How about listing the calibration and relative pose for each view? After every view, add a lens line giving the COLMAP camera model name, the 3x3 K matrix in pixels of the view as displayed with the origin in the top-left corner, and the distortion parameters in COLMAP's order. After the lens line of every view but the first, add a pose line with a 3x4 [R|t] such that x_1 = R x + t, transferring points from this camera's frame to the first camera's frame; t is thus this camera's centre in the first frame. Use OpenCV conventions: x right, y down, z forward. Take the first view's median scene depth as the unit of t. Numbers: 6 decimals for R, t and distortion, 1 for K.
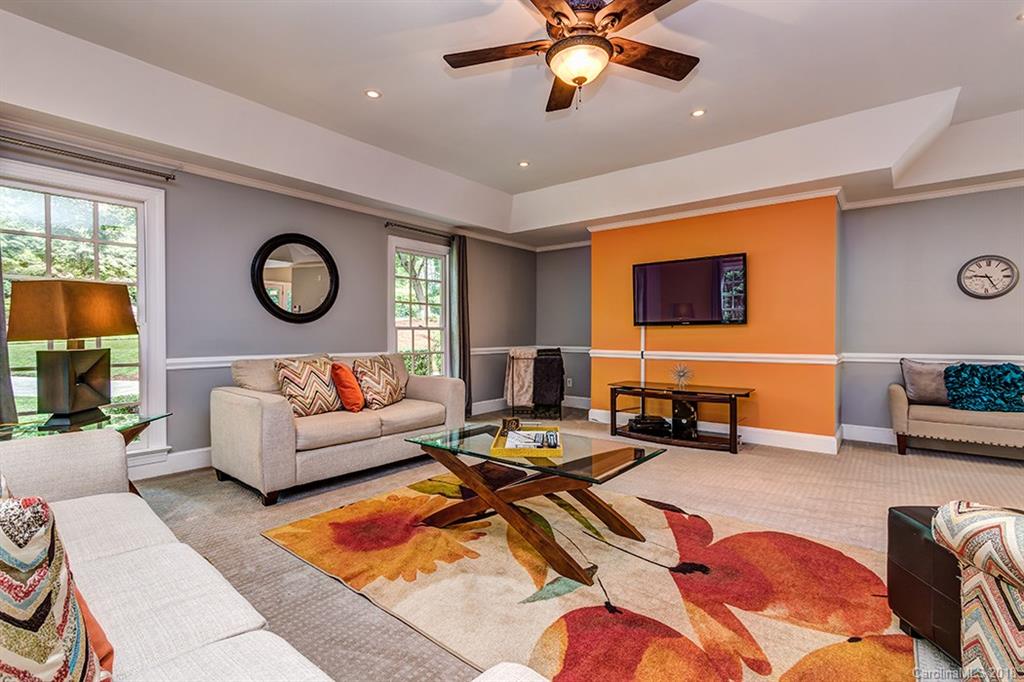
lens RADIAL K [[471.4, 0, 509.8], [0, 471.4, 339.8], [0, 0, 1]] dist [0.000857, -0.000136]
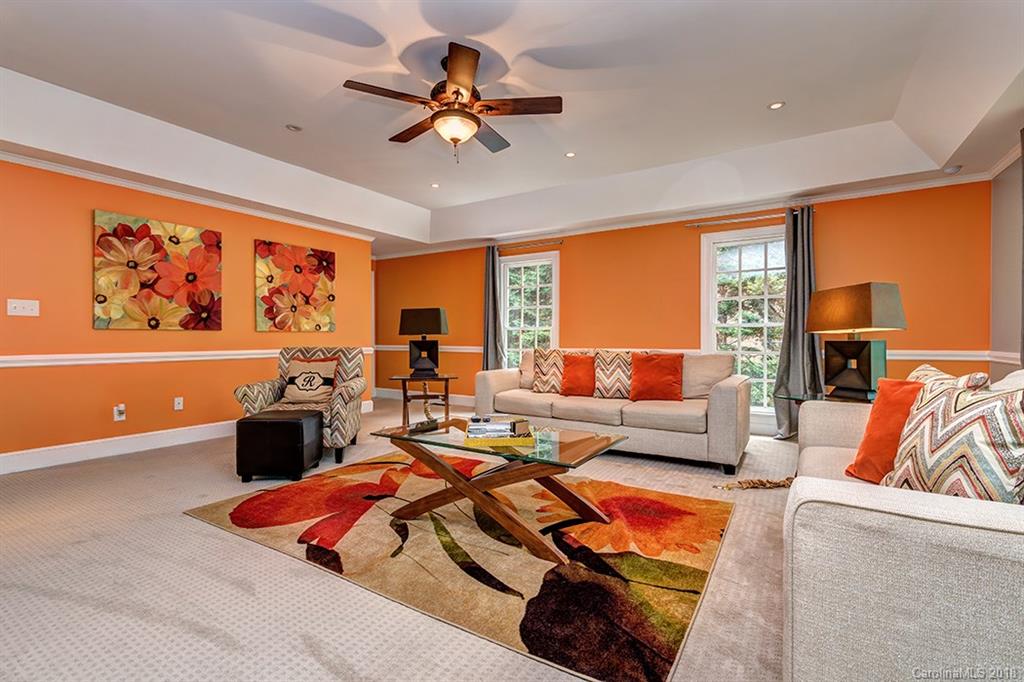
lens RADIAL K [[471.4, 0, 509.8], [0, 471.4, 339.8], [0, 0, 1]] dist [0.000857, -0.000136]
pose [[-0.991256, 0.002284, -0.131931, 0.163957], [0.000336, 0.999891, 0.014784, 0.001226], [0.131950, 0.014610, -0.991149, 2.215387]]
